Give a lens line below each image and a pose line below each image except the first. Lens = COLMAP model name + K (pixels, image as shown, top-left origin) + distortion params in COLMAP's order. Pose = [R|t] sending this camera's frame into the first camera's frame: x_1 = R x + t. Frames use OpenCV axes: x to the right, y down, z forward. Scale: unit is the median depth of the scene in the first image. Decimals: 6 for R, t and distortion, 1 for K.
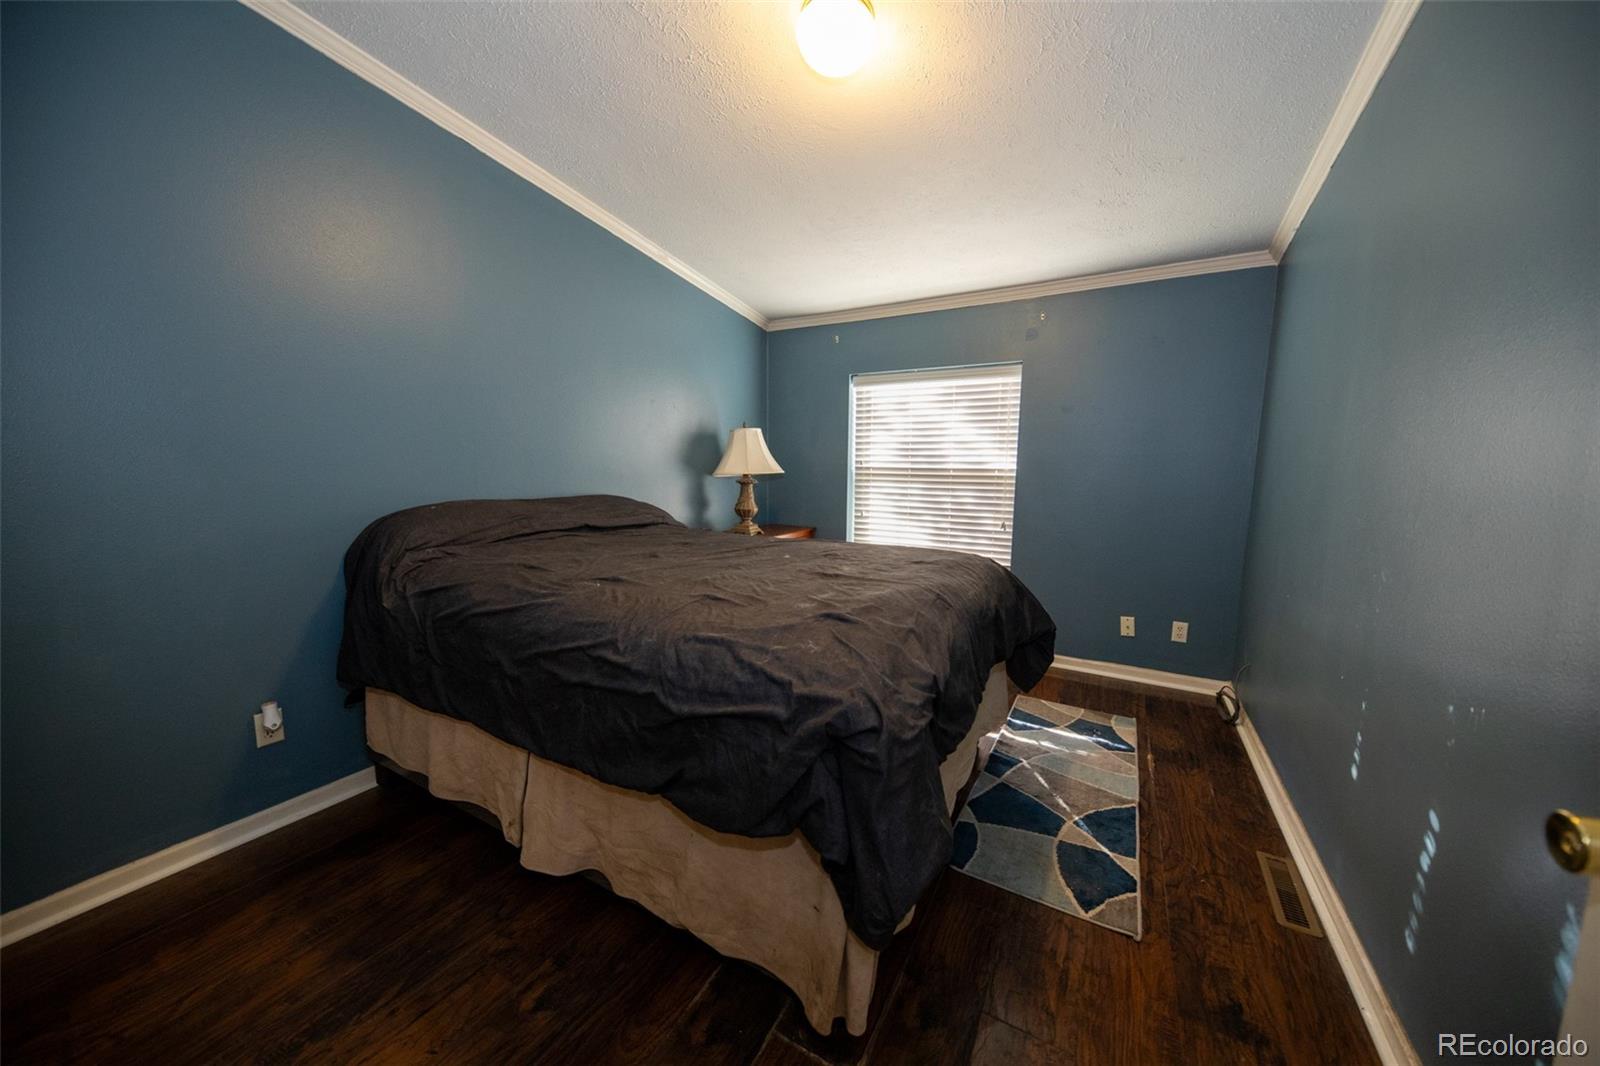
lens RADIAL K [[546.6, 0, 797.6], [0, 546.6, 535.4], [0, 0, 1]] dist [0.010059, -0.006347]
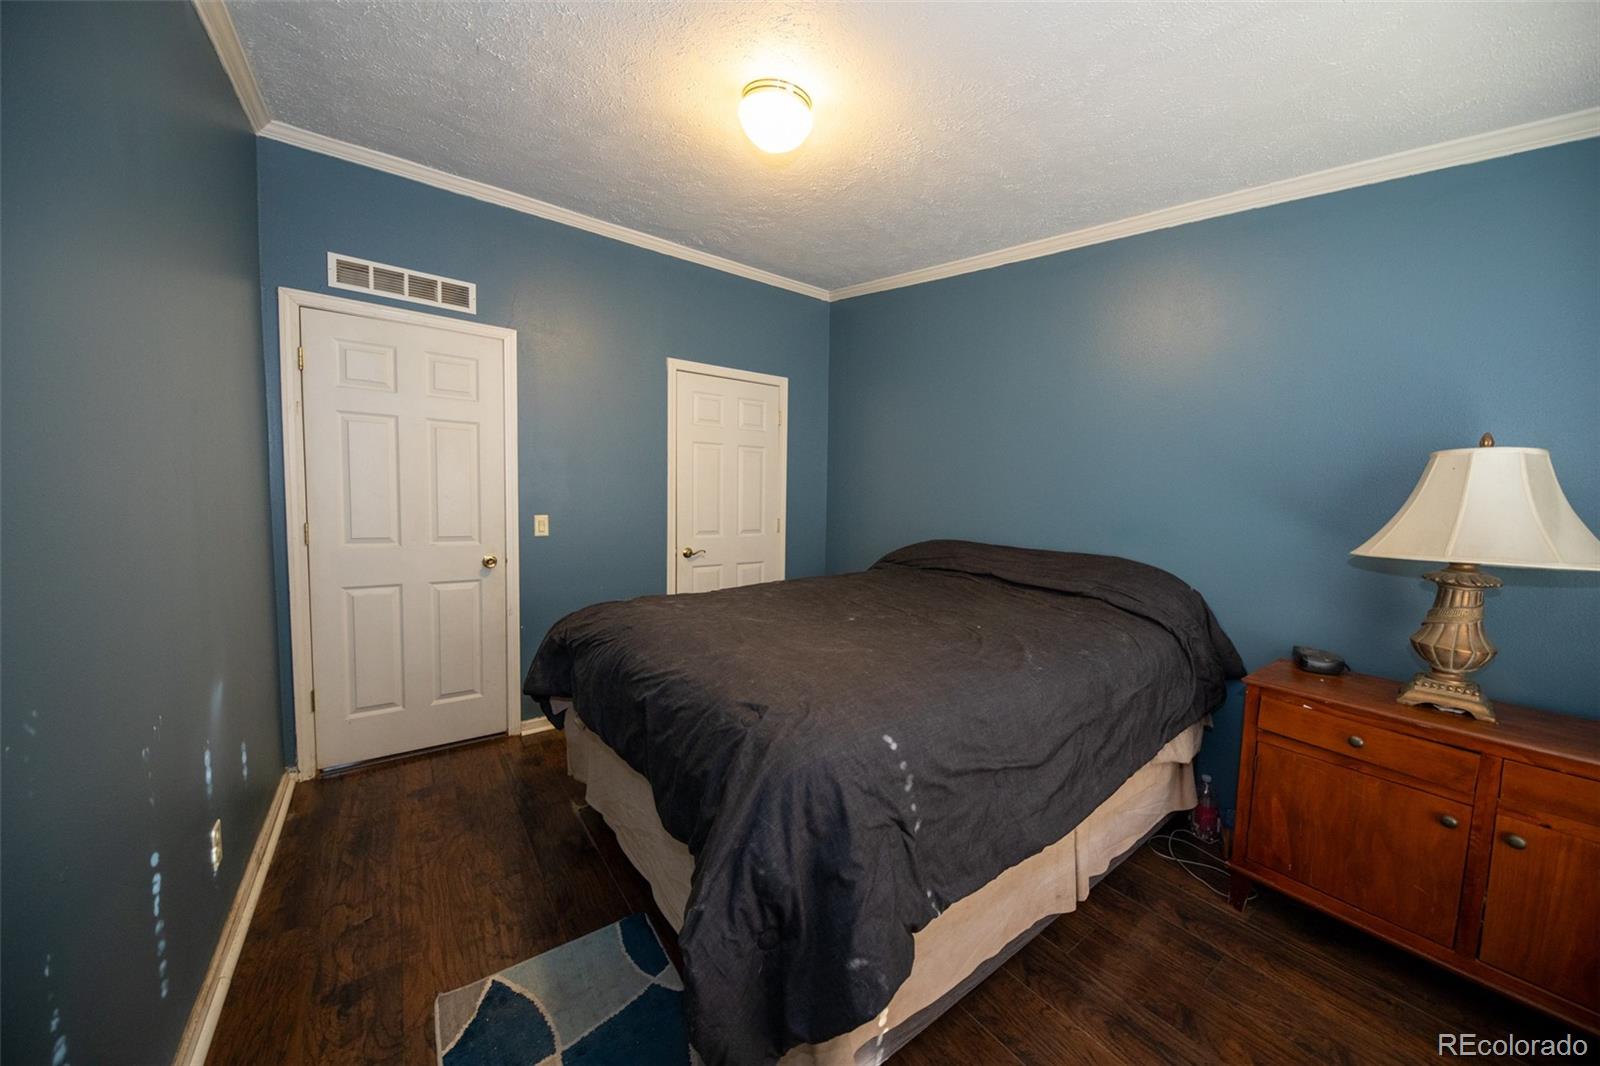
lens RADIAL K [[546.6, 0, 797.6], [0, 546.6, 535.4], [0, 0, 1]] dist [0.010059, -0.006347]
pose [[-0.400996, 0.055167, -0.914417, 1.058062], [-0.145674, 0.981644, 0.123105, -0.248072], [0.904423, 0.182571, -0.385599, 1.577202]]
